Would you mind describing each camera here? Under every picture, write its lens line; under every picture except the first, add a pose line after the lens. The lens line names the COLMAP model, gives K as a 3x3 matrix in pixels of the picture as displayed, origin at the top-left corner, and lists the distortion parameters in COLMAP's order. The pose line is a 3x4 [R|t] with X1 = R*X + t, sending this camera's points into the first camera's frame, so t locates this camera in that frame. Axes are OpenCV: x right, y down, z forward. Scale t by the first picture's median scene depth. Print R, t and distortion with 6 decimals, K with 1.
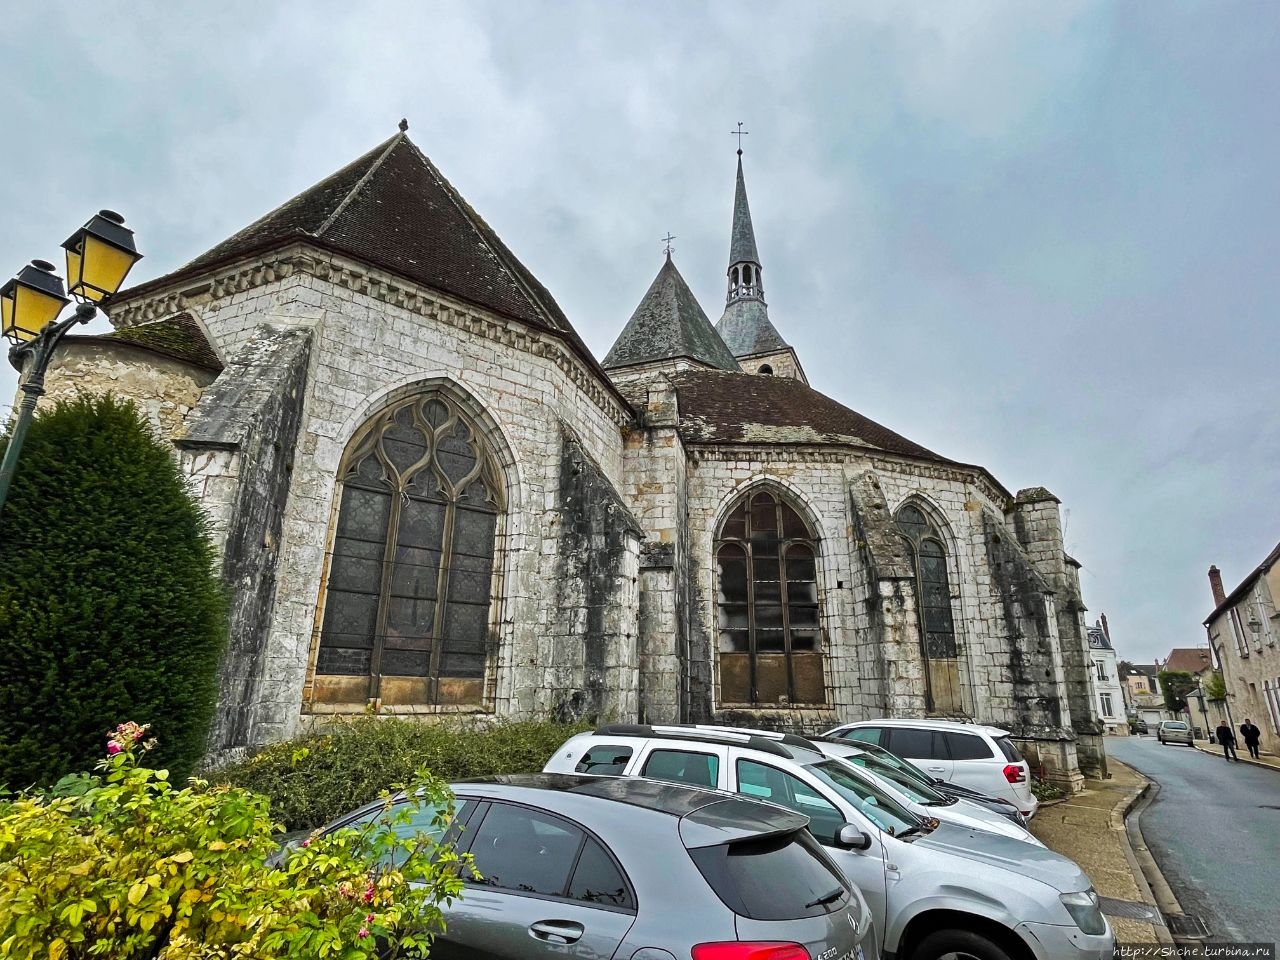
lens RADIAL K [[666.6, 0, 641.0], [0, 666.6, 484.7], [0, 0, 1]] dist [-0.002090, -0.000278]
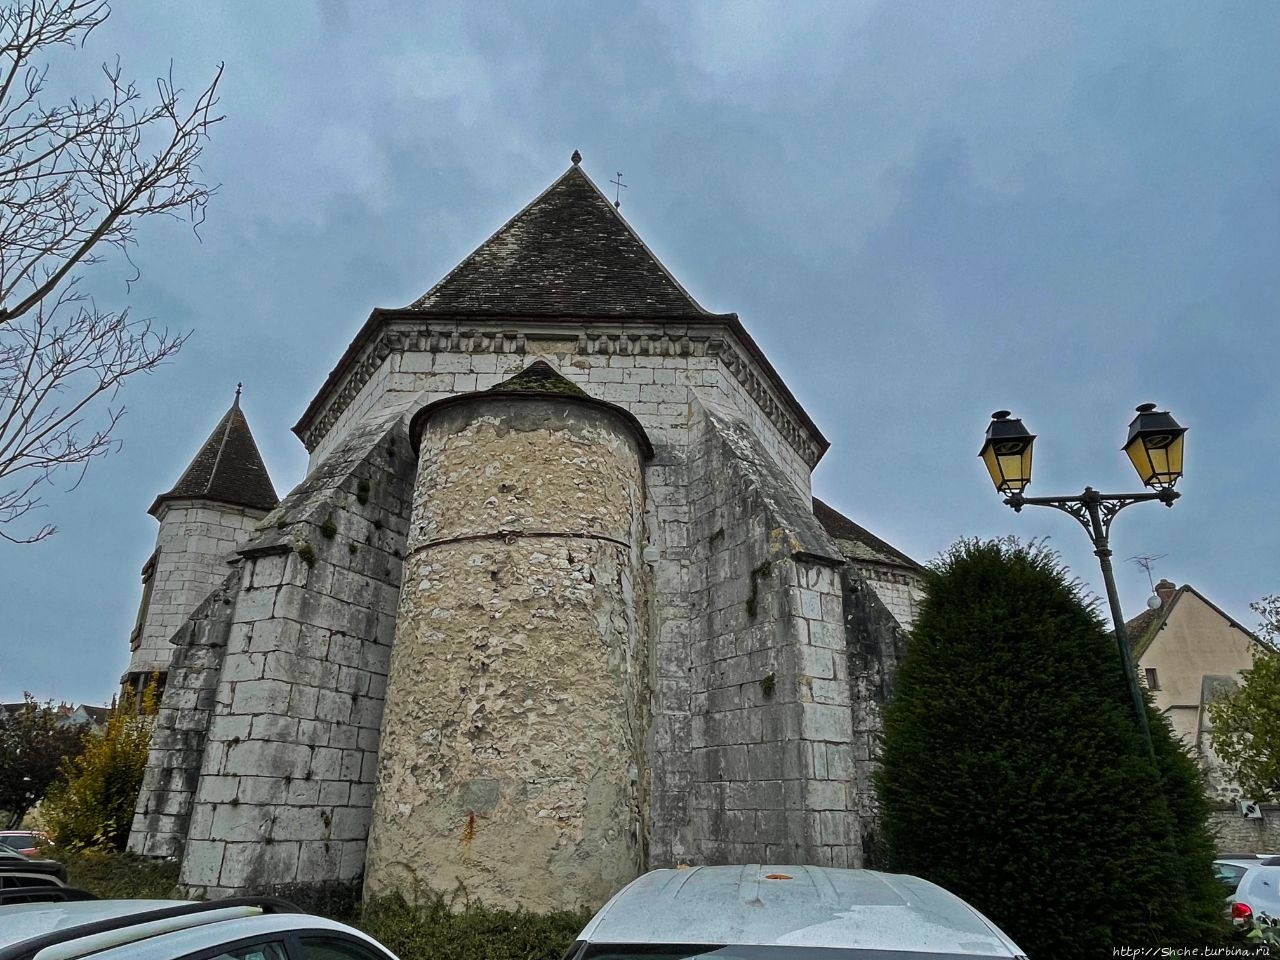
lens RADIAL K [[786.4, 0, 640.8], [0, 786.4, 476.7], [0, 0, 1]] dist [0.003778, 0.000080]
pose [[0.915657, 0.154777, 0.370967, -0.893898], [-0.119063, 0.985914, -0.117465, -0.009776], [-0.383922, 0.063389, 0.921187, 0.037040]]
